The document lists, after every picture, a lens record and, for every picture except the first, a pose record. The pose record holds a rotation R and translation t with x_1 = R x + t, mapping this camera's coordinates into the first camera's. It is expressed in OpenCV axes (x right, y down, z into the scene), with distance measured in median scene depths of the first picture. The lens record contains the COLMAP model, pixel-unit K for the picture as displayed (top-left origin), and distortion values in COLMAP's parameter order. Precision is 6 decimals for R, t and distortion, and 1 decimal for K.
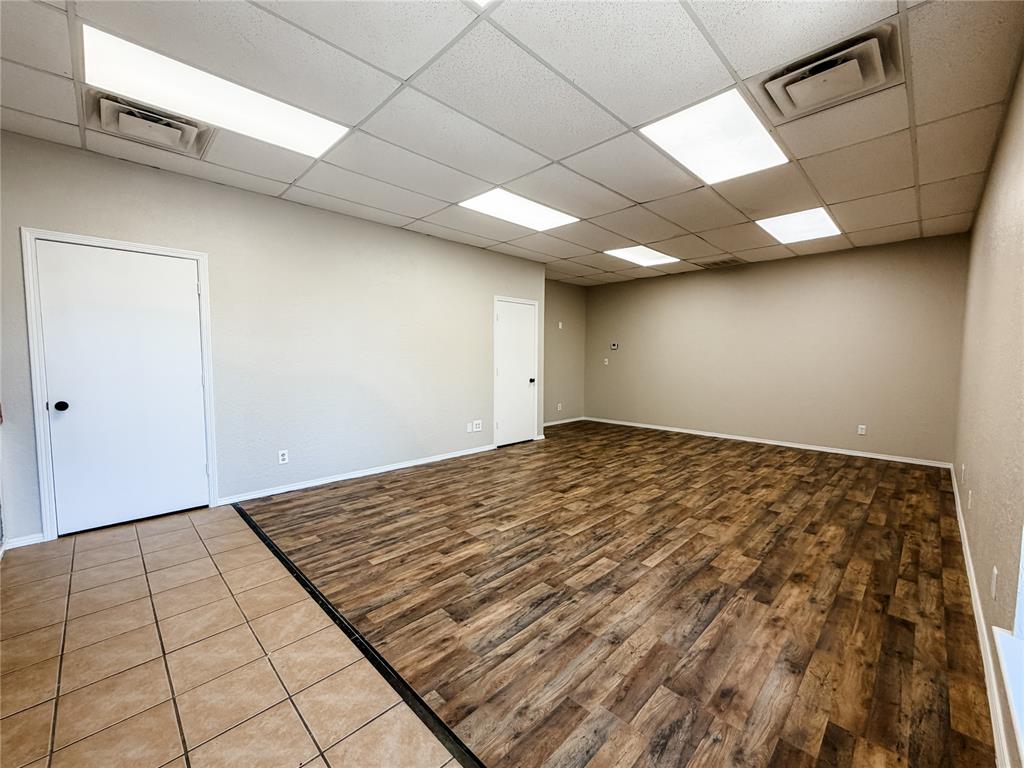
lens RADIAL K [[409.5, 0, 509.1], [0, 409.5, 384.4], [0, 0, 1]] dist [0.000151, 0.000230]
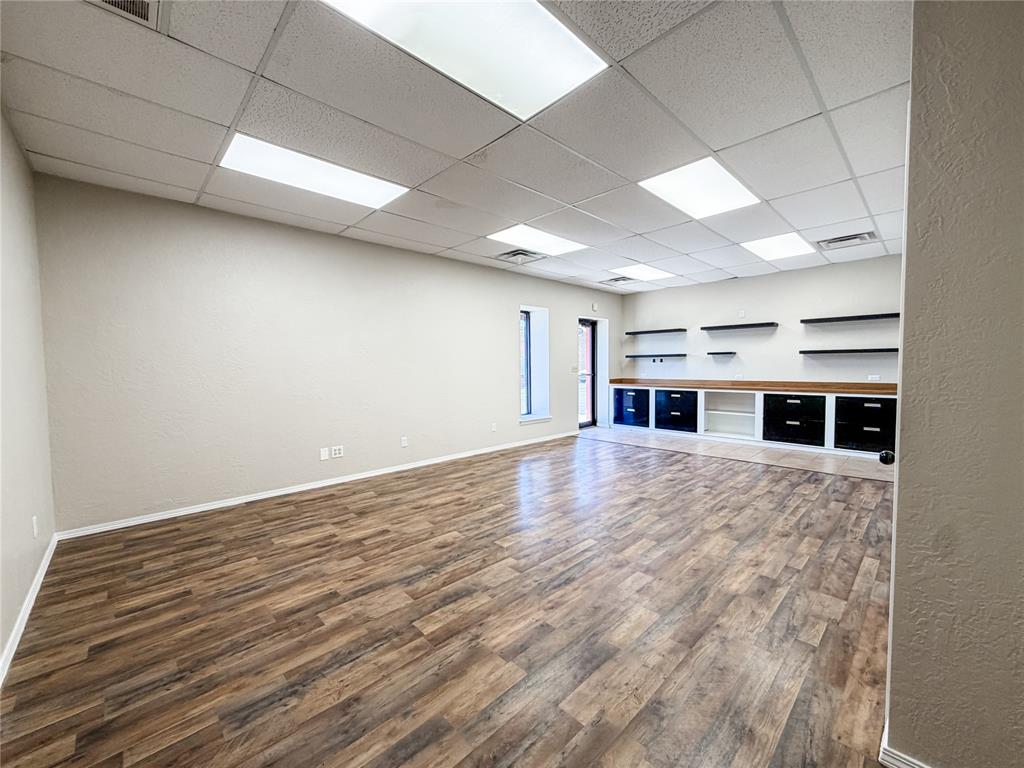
lens RADIAL K [[402.1, 0, 506.2], [0, 402.1, 383.7], [0, 0, 1]] dist [0.000663, 0.000071]
pose [[-0.999803, 0.006409, 0.018792, 0.460679], [0.008515, 0.993419, 0.114221, -0.135124], [-0.017936, 0.114359, -0.993278, 2.027781]]
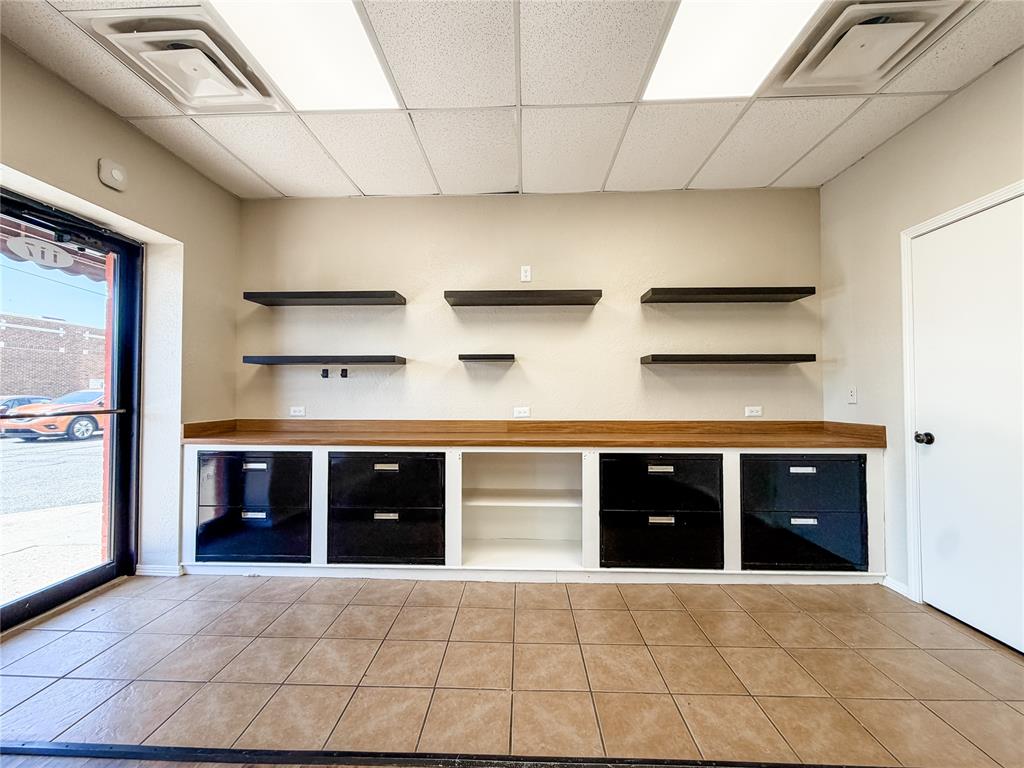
lens RADIAL K [[402.1, 0, 506.2], [0, 402.1, 383.7], [0, 0, 1]] dist [0.000663, 0.000071]
pose [[-0.725610, -0.016818, -0.687901, 0.025576], [-0.049079, 0.998420, 0.027359, -0.026593], [0.686354, 0.053614, -0.725289, 0.766506]]
